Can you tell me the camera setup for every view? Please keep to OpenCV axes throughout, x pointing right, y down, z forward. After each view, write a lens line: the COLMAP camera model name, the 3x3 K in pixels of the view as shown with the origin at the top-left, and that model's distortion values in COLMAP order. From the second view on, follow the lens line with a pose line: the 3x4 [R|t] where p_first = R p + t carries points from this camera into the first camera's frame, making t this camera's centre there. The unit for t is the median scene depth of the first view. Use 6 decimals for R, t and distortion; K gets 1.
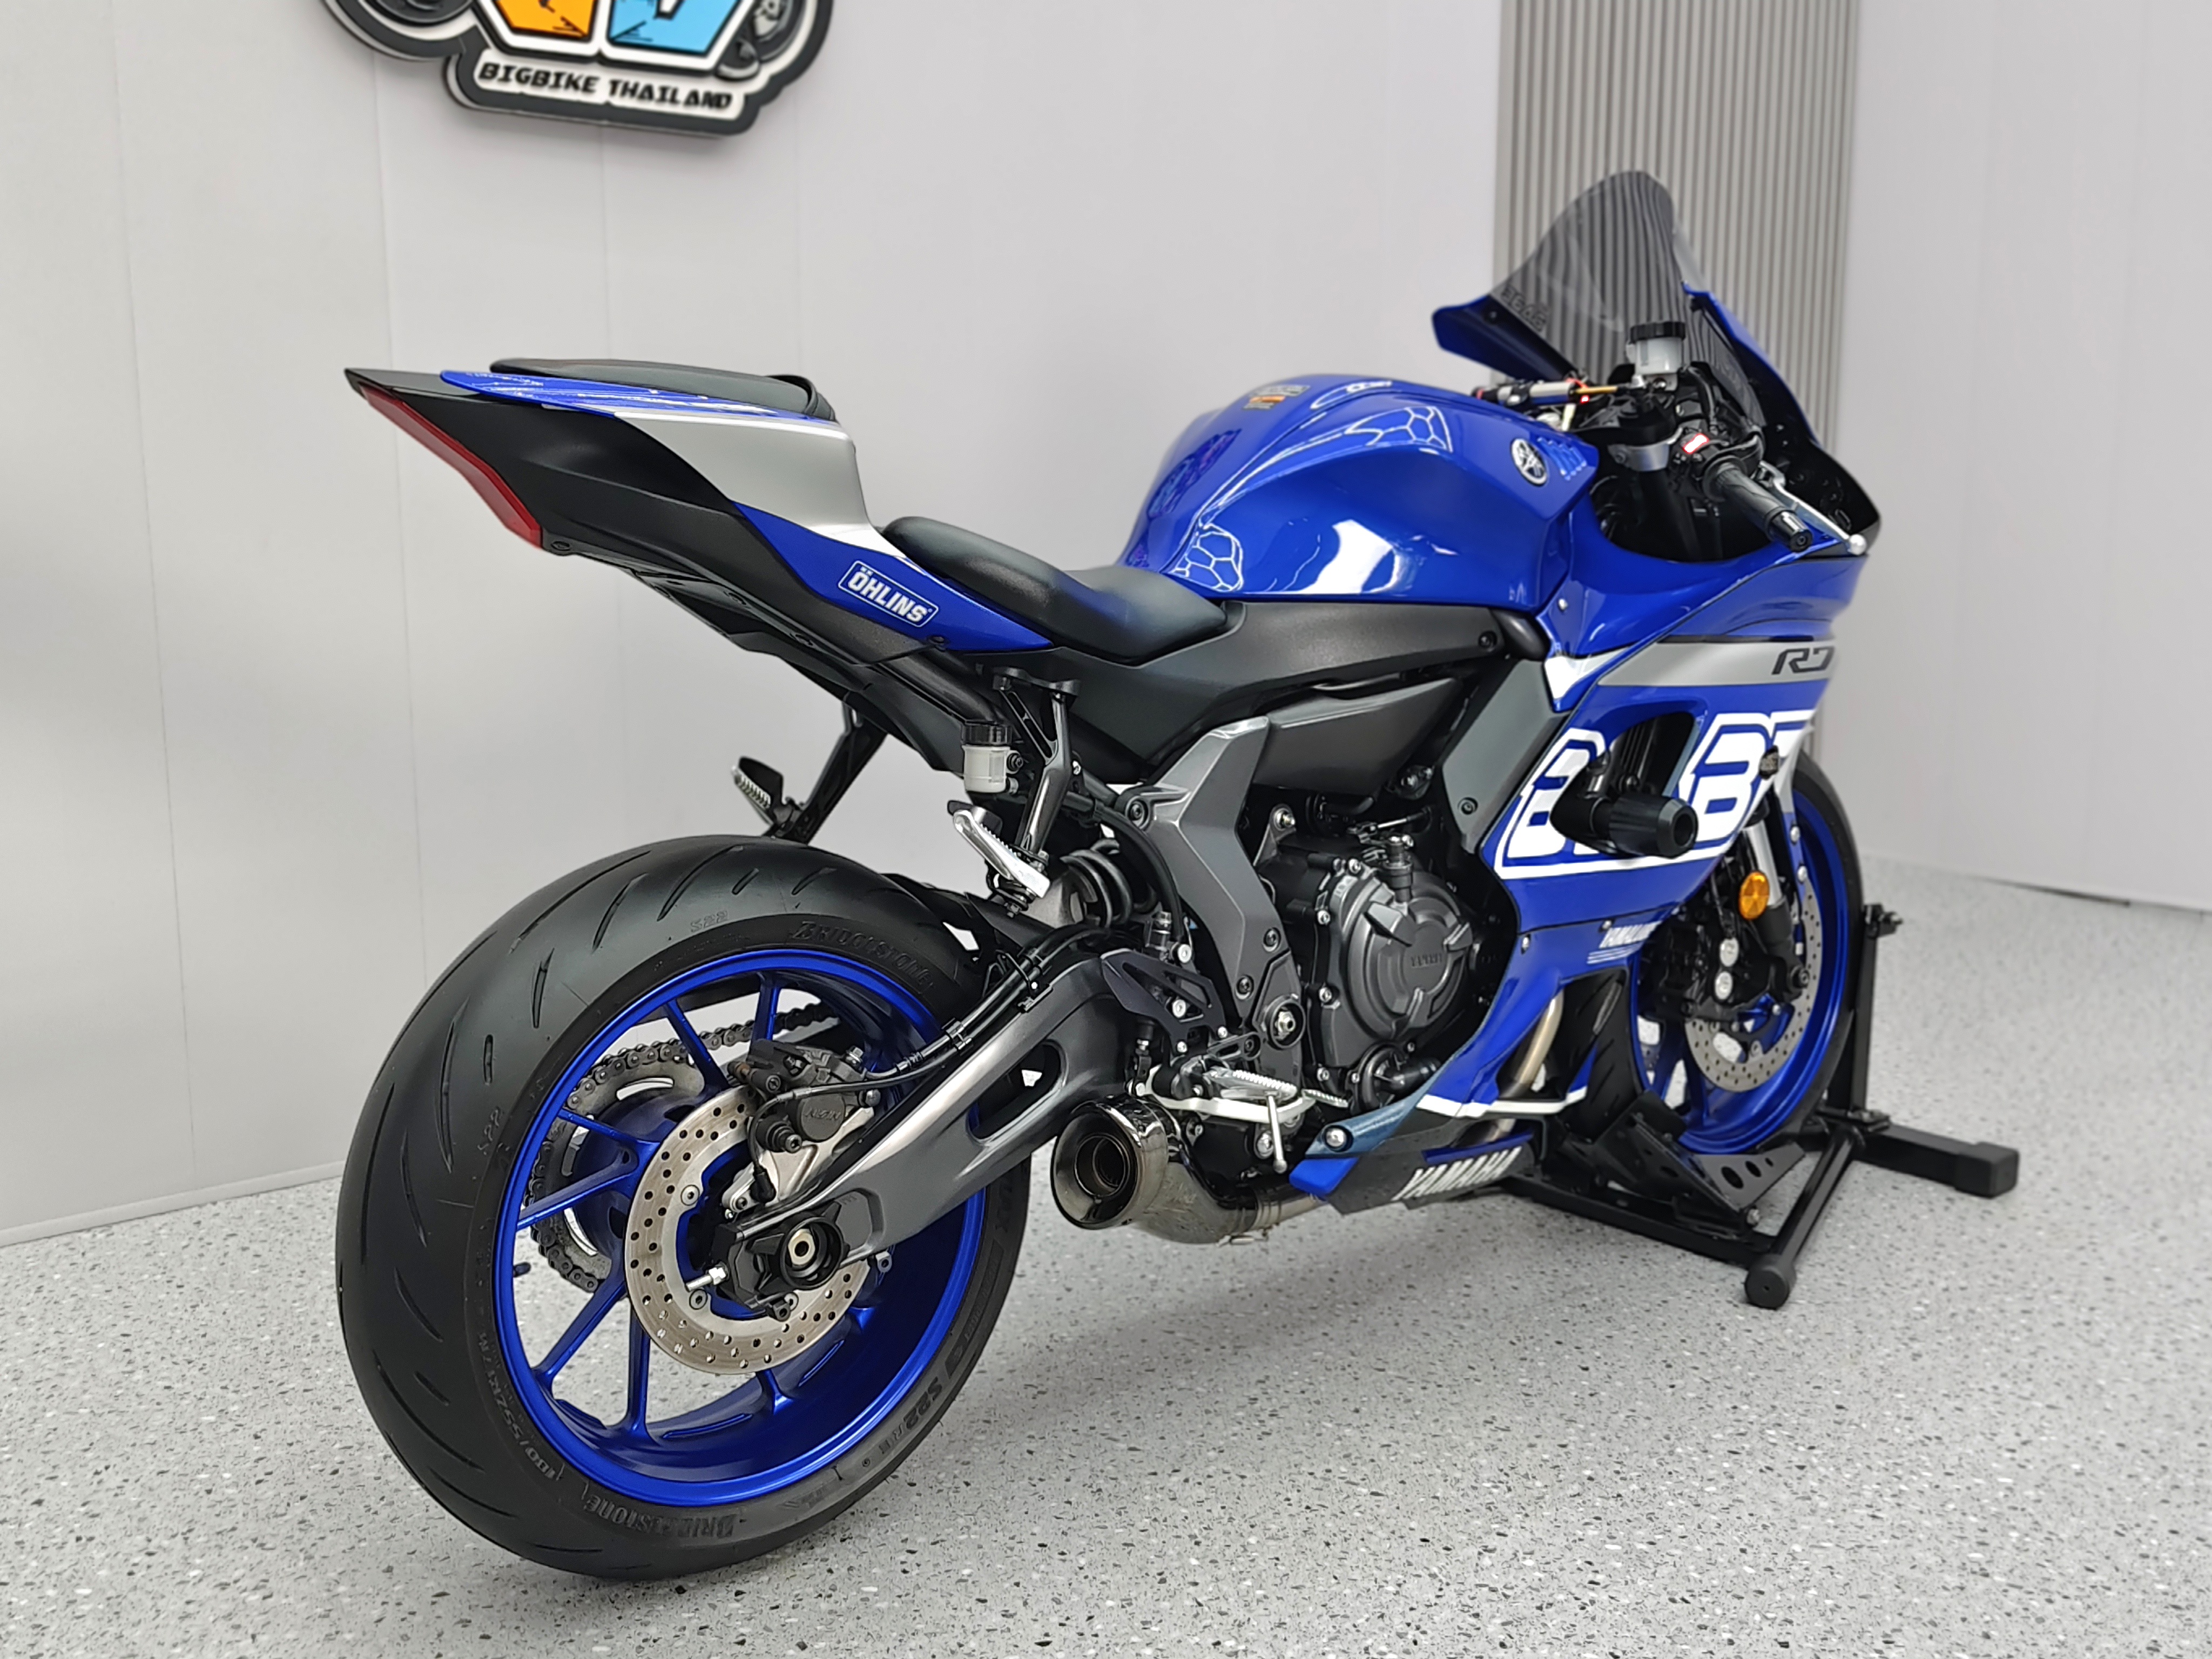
lens RADIAL K [[2290.3, 0, 1099.6], [0, 2290.3, 811.9], [0, 0, 1]] dist [-0.013775, 0.211916]
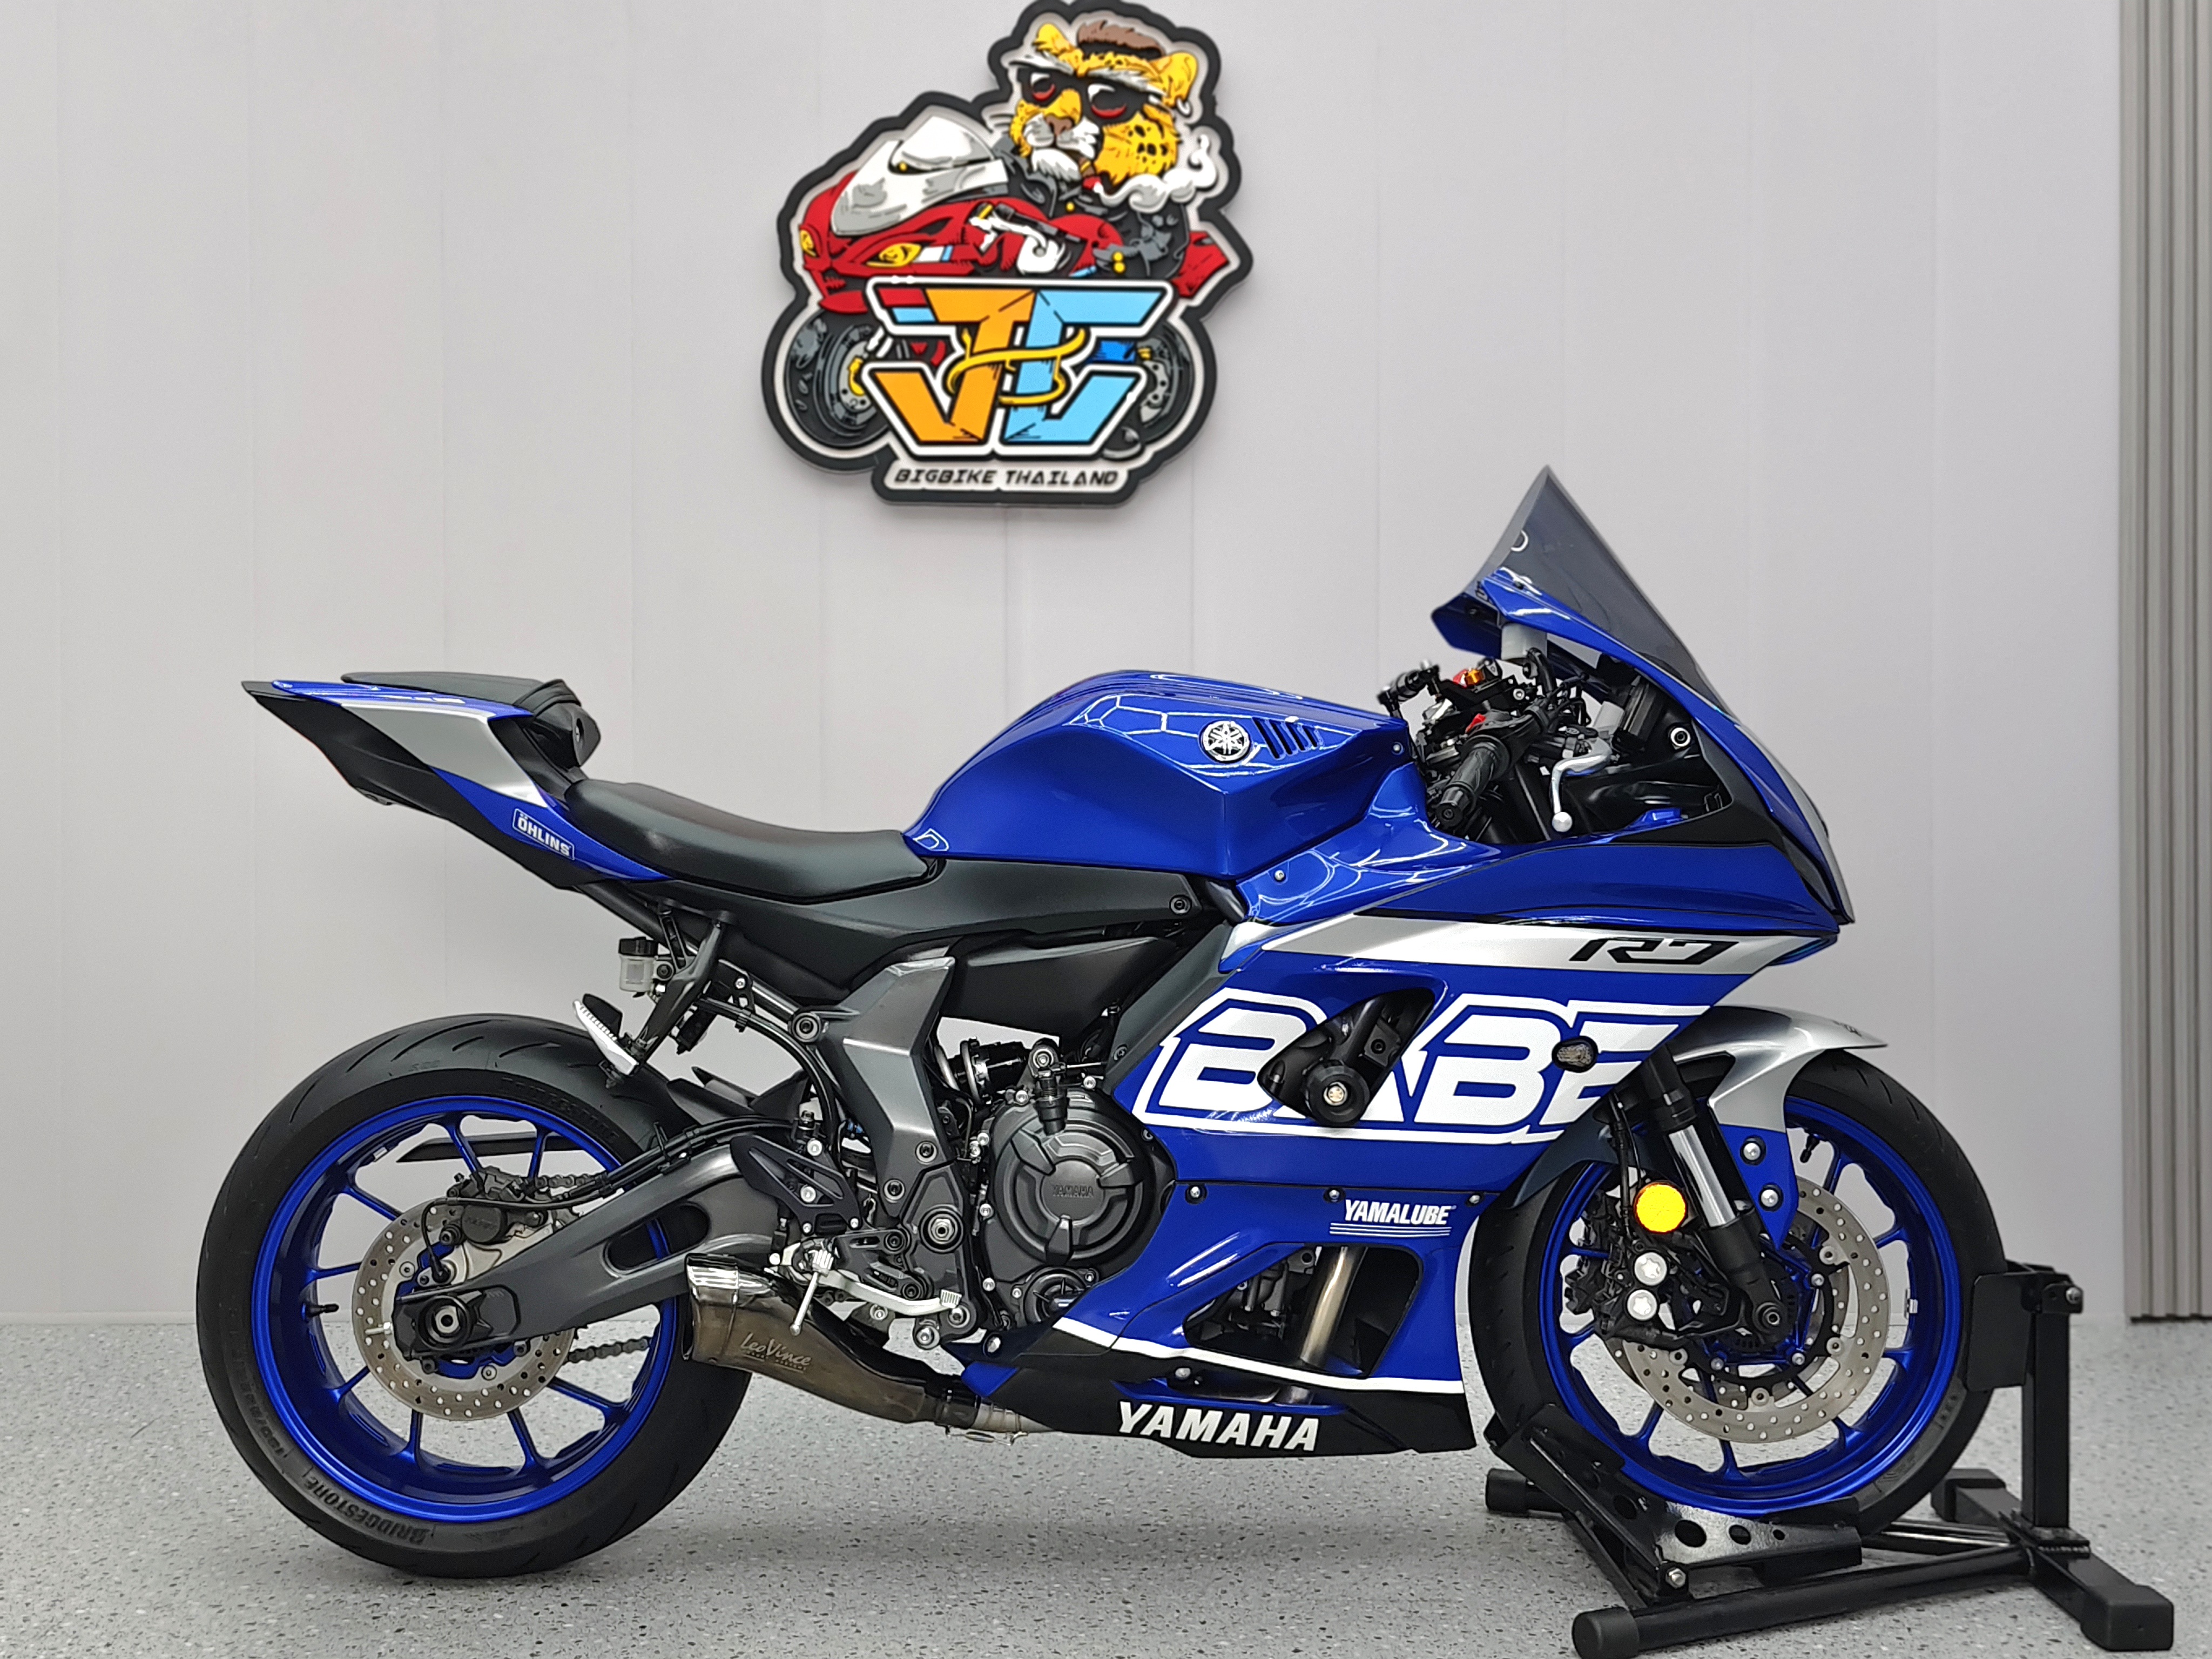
lens RADIAL K [[2276.9, 0, 1093.7], [0, 2276.9, 824.1], [0, 0, 1]] dist [0.064403, -0.035597]
pose [[0.761669, 0.003712, -0.647955, 0.787000], [-0.104916, 0.987495, -0.117670, 0.017627], [0.639416, 0.157607, 0.752534, 0.149083]]
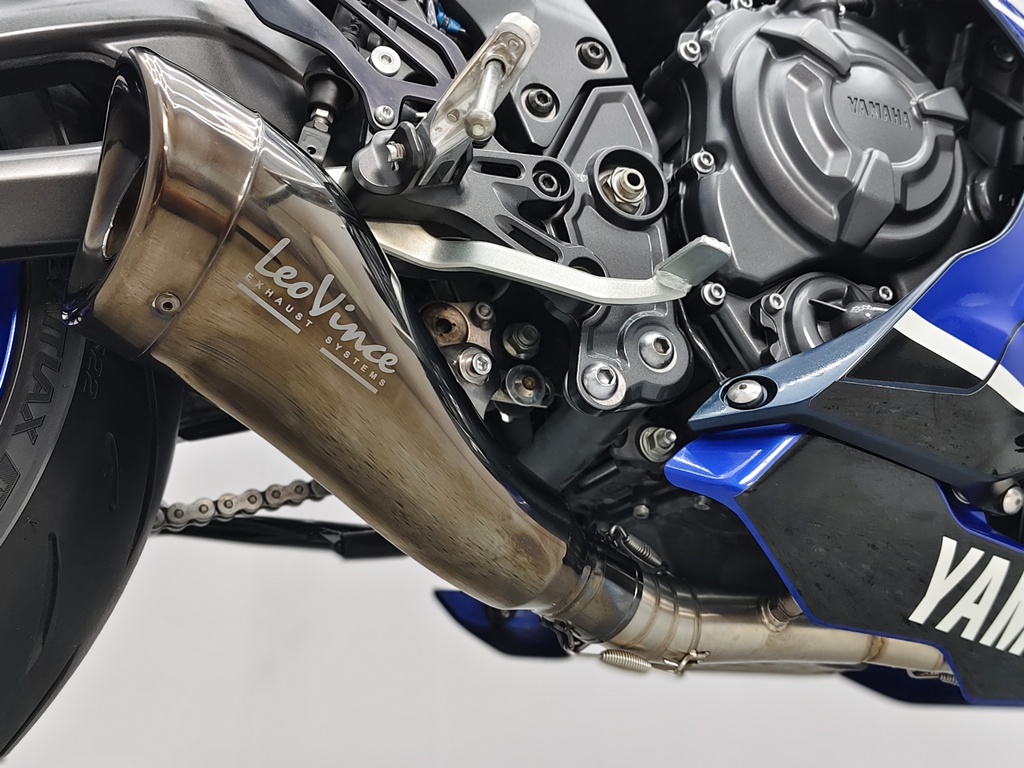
lens RADIAL K [[1070.6, 0, 535.3], [0, 1070.6, 383.2], [0, 0, 1]] dist [0.006196, 0.017594]
pose [[0.956224, -0.114014, -0.269513, 0.114527], [-0.030691, 0.876829, -0.479821, 0.243717], [0.291023, 0.467088, 0.834946, 0.711531]]
